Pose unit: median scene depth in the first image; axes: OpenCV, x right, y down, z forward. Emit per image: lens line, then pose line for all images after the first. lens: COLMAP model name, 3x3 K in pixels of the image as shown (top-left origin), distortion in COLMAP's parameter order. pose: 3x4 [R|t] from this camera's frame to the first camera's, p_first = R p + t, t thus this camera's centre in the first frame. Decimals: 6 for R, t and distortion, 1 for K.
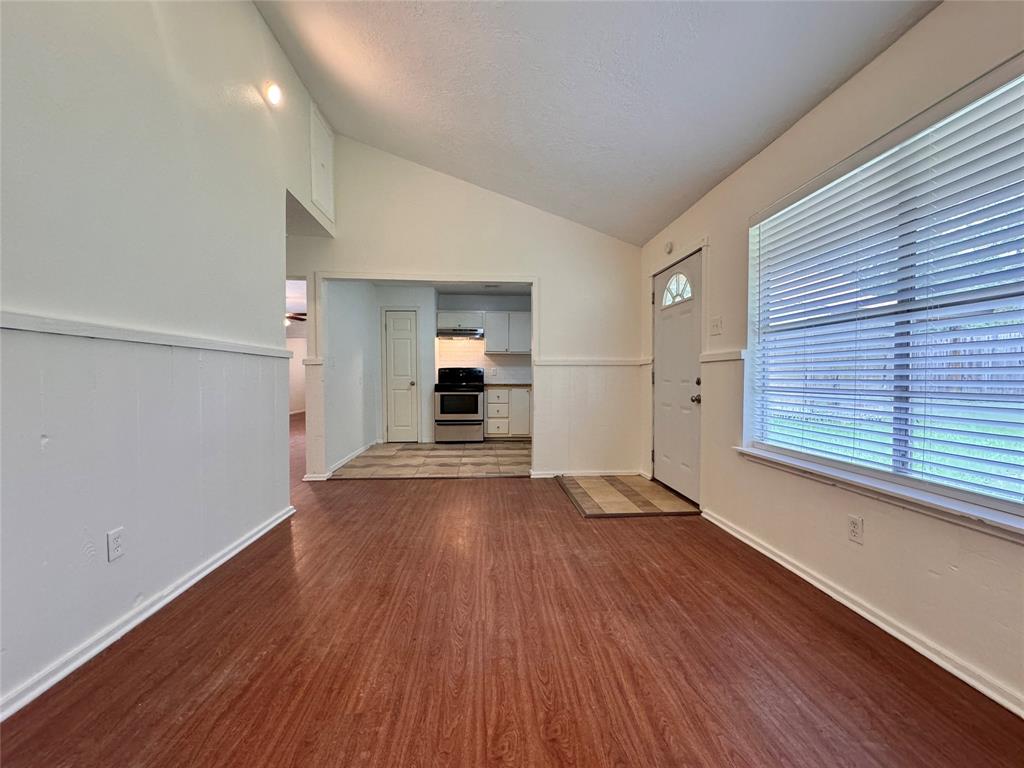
lens RADIAL K [[406.3, 0, 512.0], [0, 406.3, 384.0], [0, 0, 1]] dist [-0.001591, 0.000060]
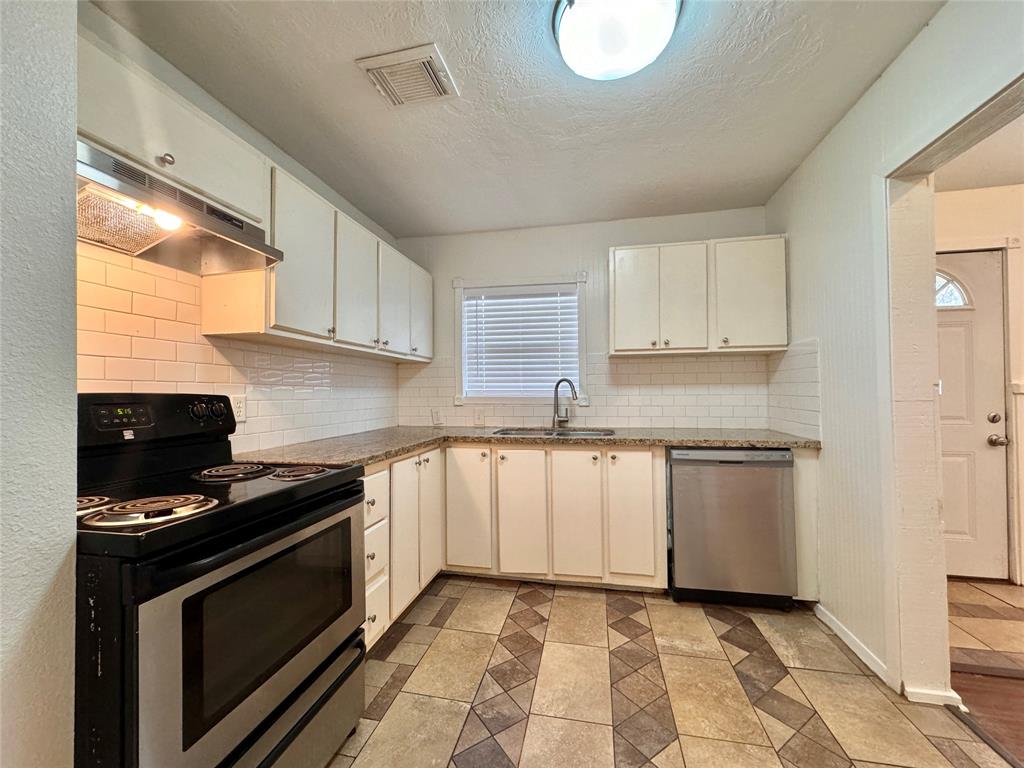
lens RADIAL K [[406.3, 0, 512.0], [0, 406.3, 384.0], [0, 0, 1]] dist [-0.001591, 0.000060]
pose [[0.274976, 0.013185, 0.961361, -0.533738], [0.024938, 0.999472, -0.020841, -0.078386], [-0.961128, 0.029705, 0.274502, 1.664620]]
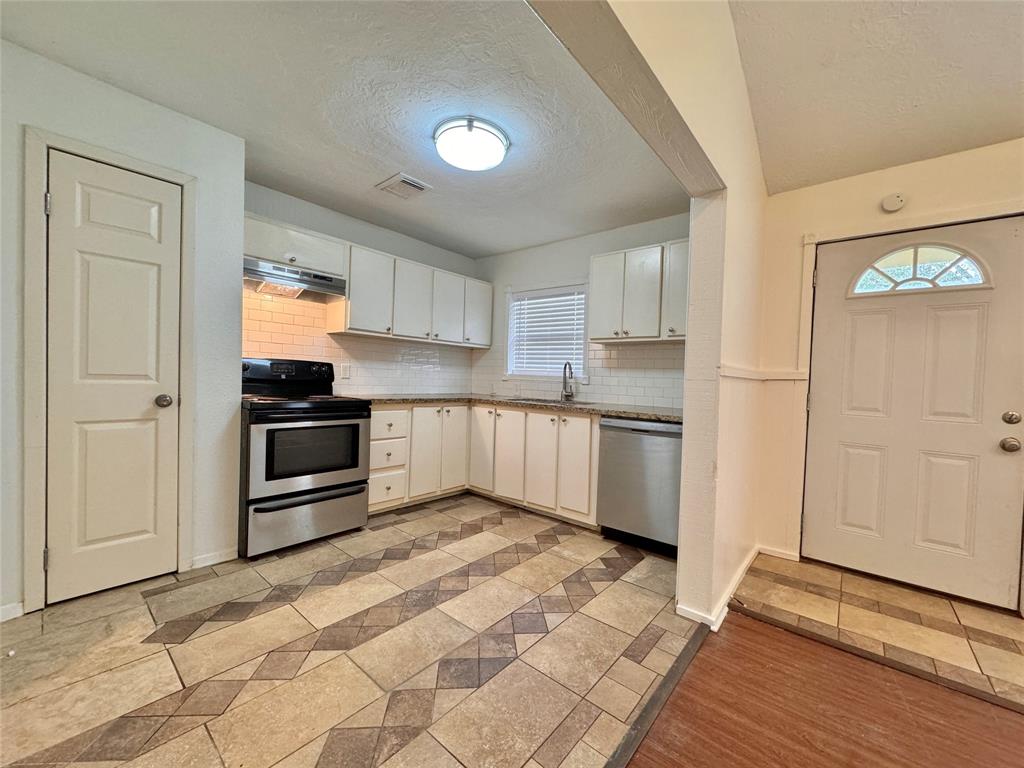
lens RADIAL K [[406.3, 0, 512.0], [0, 406.3, 384.0], [0, 0, 1]] dist [-0.001591, 0.000060]
pose [[0.702214, 0.009872, 0.711897, -0.554643], [-0.021232, 0.999750, 0.007080, -0.048302], [-0.711649, -0.020087, 0.702248, 1.108453]]
